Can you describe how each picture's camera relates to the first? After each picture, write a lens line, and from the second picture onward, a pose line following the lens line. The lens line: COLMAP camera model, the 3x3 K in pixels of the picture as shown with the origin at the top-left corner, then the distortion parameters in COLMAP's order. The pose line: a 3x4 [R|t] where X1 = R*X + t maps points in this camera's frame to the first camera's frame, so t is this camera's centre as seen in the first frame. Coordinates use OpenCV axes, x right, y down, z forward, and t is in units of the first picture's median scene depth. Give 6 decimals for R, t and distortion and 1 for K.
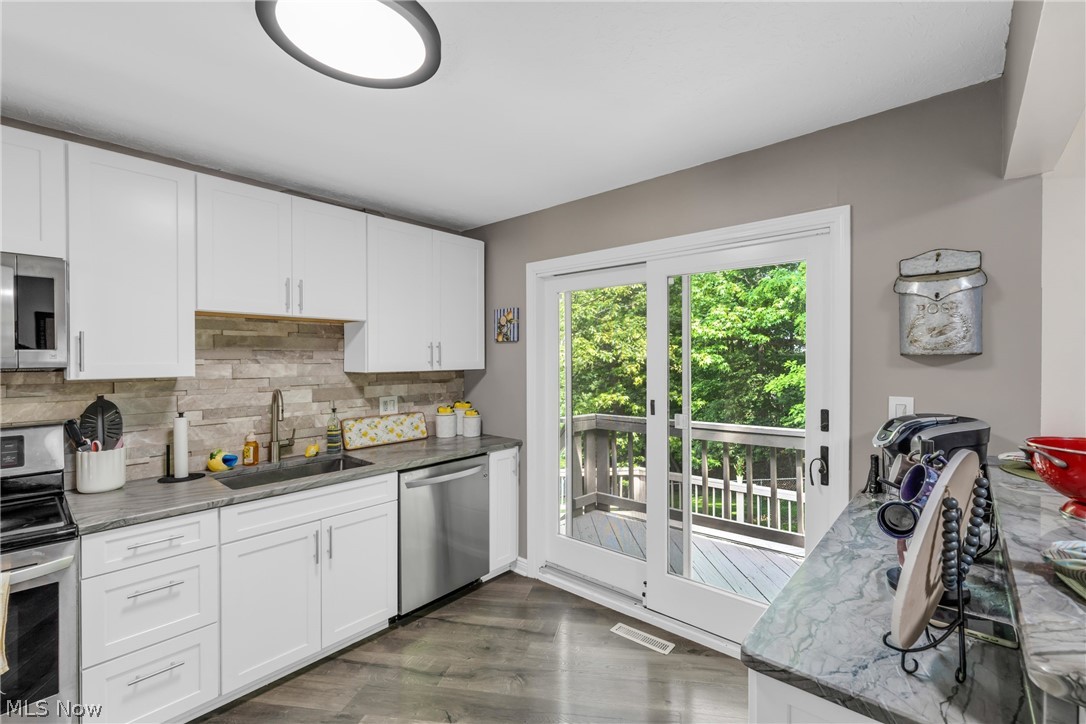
lens RADIAL K [[453.7, 0, 543.0], [0, 453.7, 362.0], [0, 0, 1]] dist [0.000718, -0.000090]
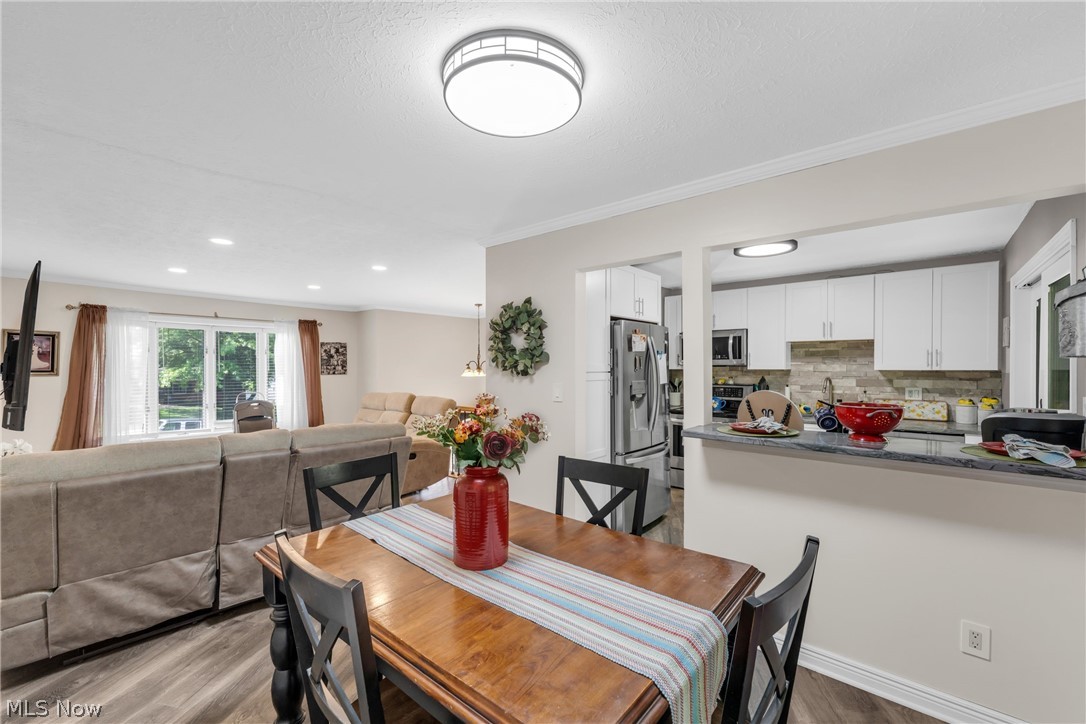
lens RADIAL K [[453.7, 0, 543.0], [0, 453.7, 362.0], [0, 0, 1]] dist [0.000718, -0.000090]
pose [[-0.017863, -0.002057, -0.999838, 1.228287], [-0.003921, 0.999990, -0.001987, 0.001605], [0.999833, 0.003884, -0.017871, -0.177637]]
